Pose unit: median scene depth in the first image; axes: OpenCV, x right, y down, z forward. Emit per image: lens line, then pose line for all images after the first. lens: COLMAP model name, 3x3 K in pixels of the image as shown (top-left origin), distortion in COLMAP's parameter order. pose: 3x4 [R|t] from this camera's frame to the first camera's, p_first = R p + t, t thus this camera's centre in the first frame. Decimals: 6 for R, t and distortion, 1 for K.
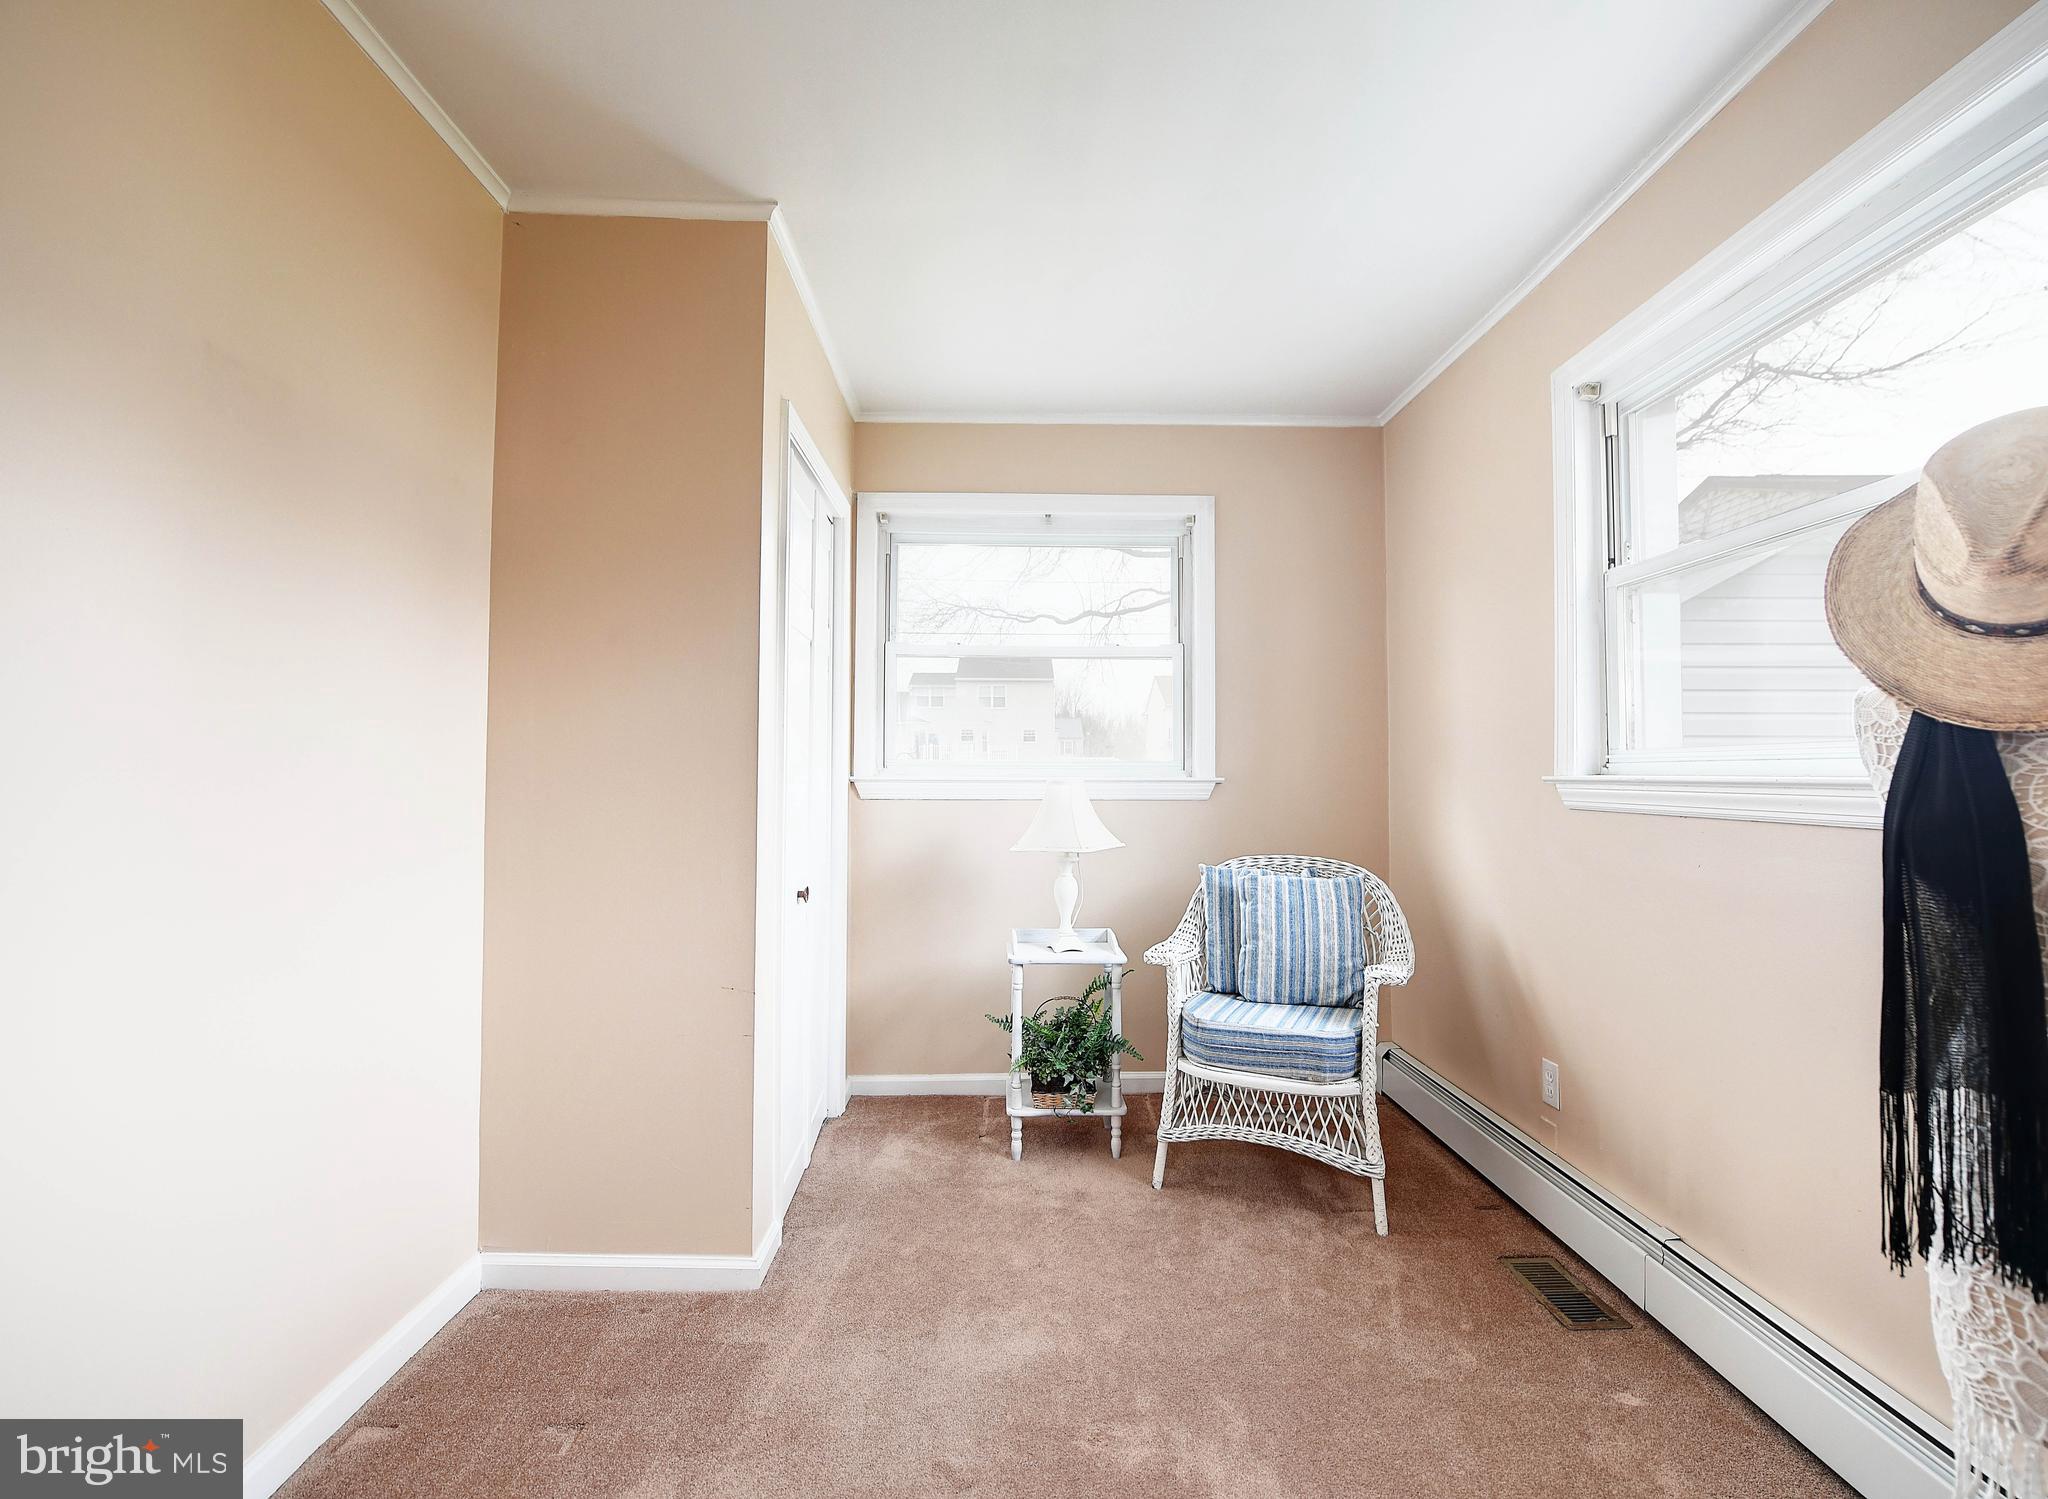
lens RADIAL K [[899.2, 0, 1012.9], [0, 899.2, 752.0], [0, 0, 1]] dist [-0.008388, -0.002868]
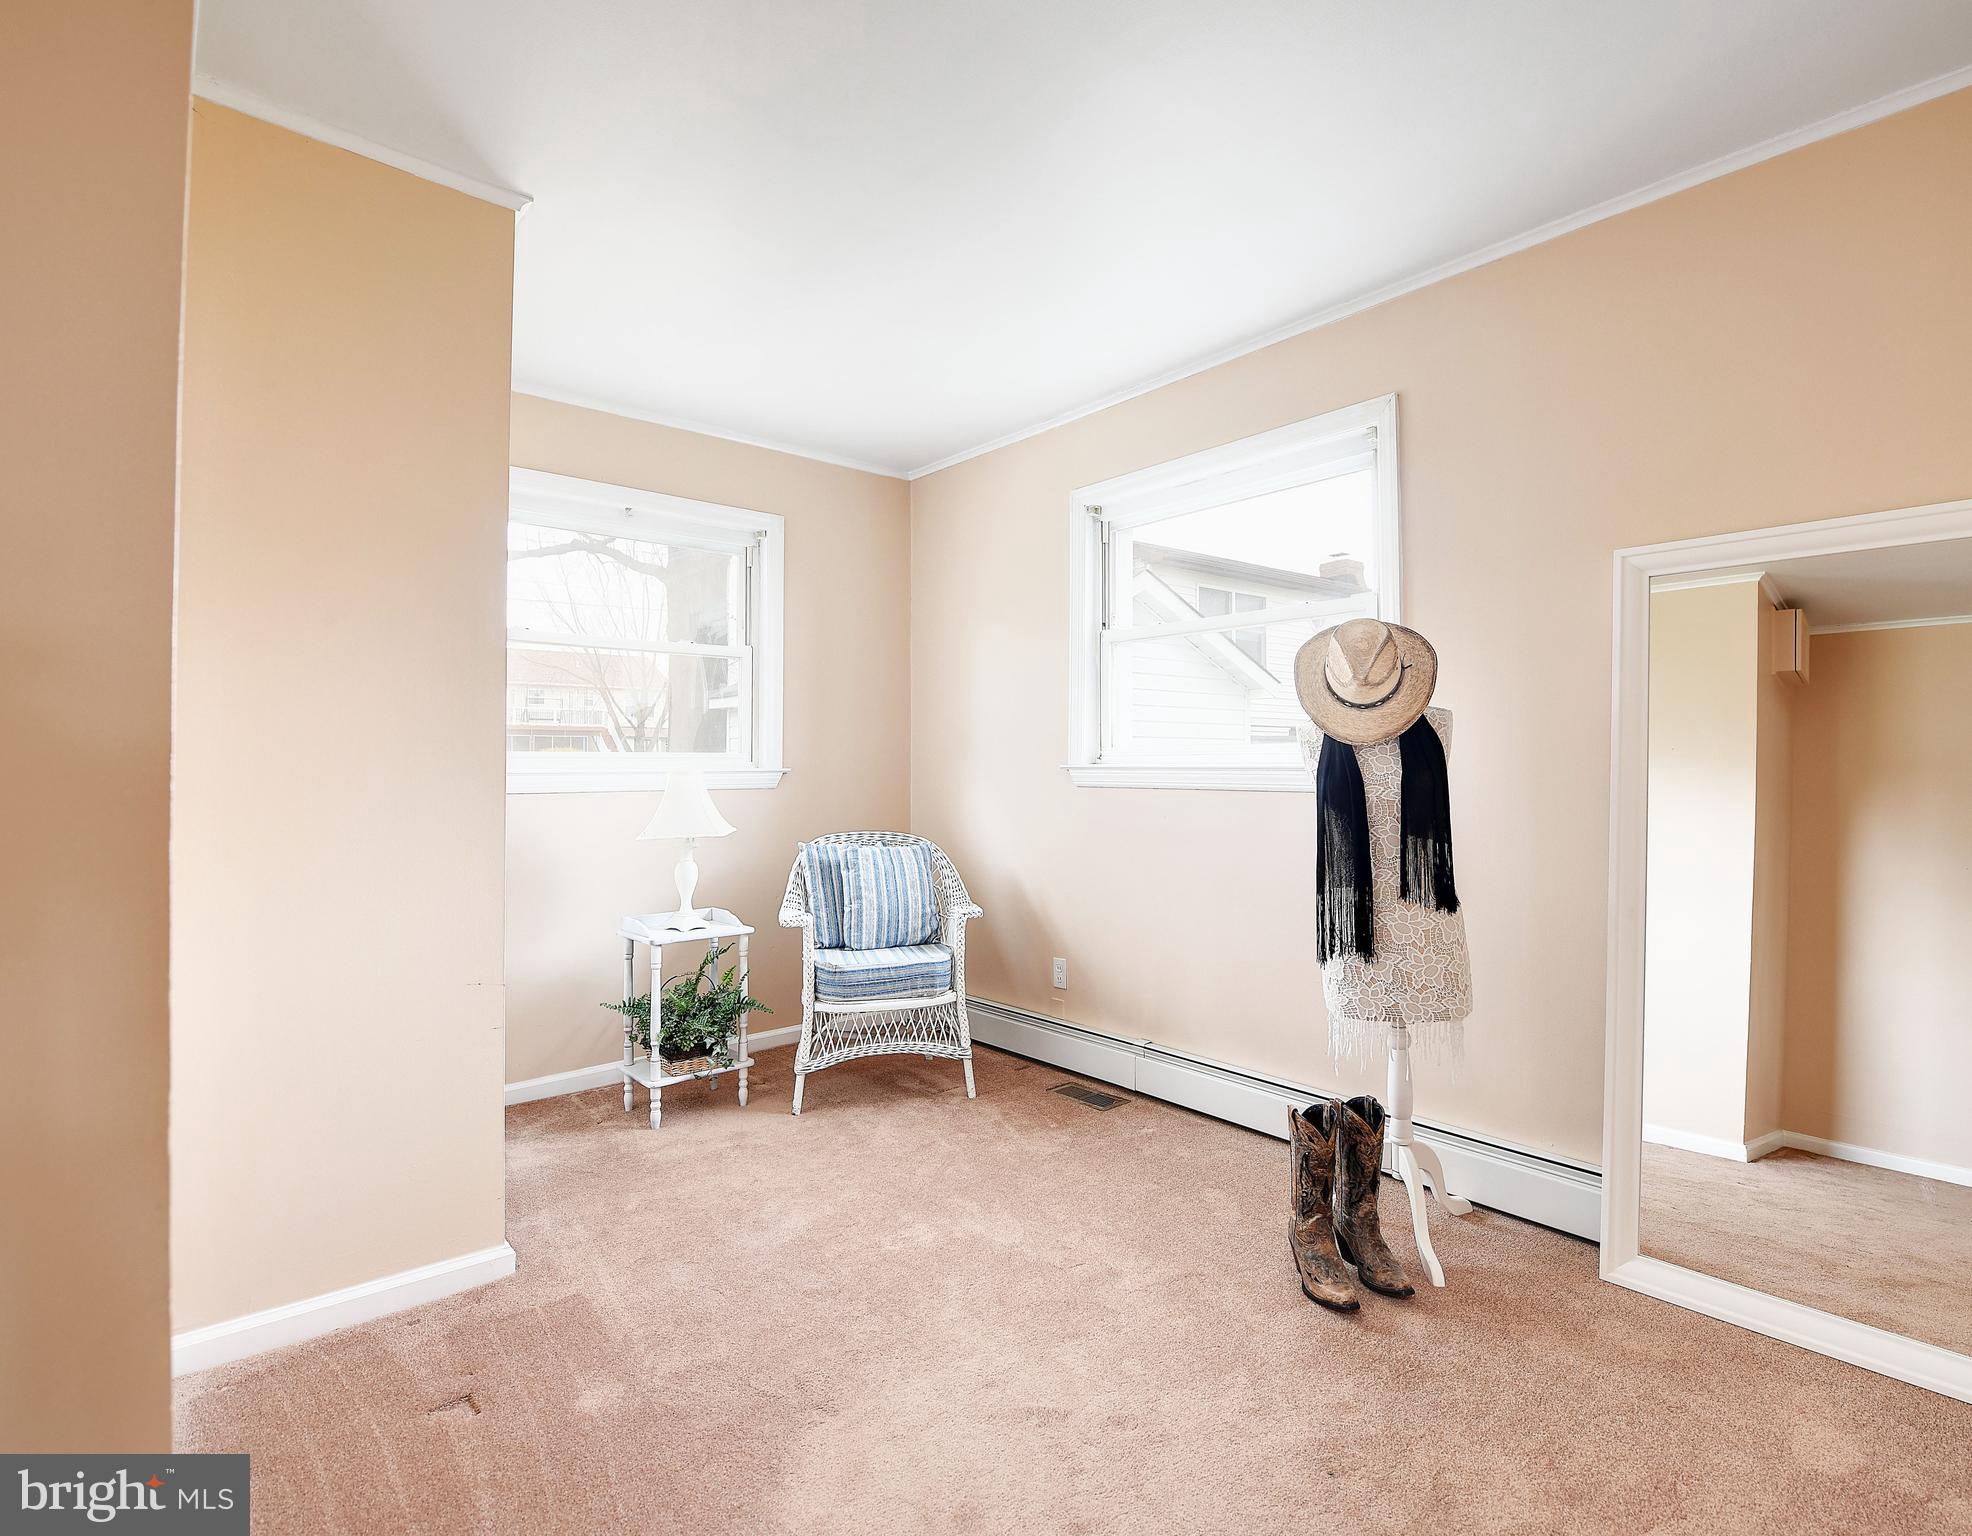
lens RADIAL K [[1011.6, 0, 993.2], [0, 1011.6, 765.8], [0, 0, 1]] dist [0.000902, 0.000211]
pose [[0.766951, -0.006116, 0.641676, -0.508117], [-0.009765, 0.999728, 0.021201, -0.005343], [-0.641631, -0.022526, 0.766682, -0.185124]]
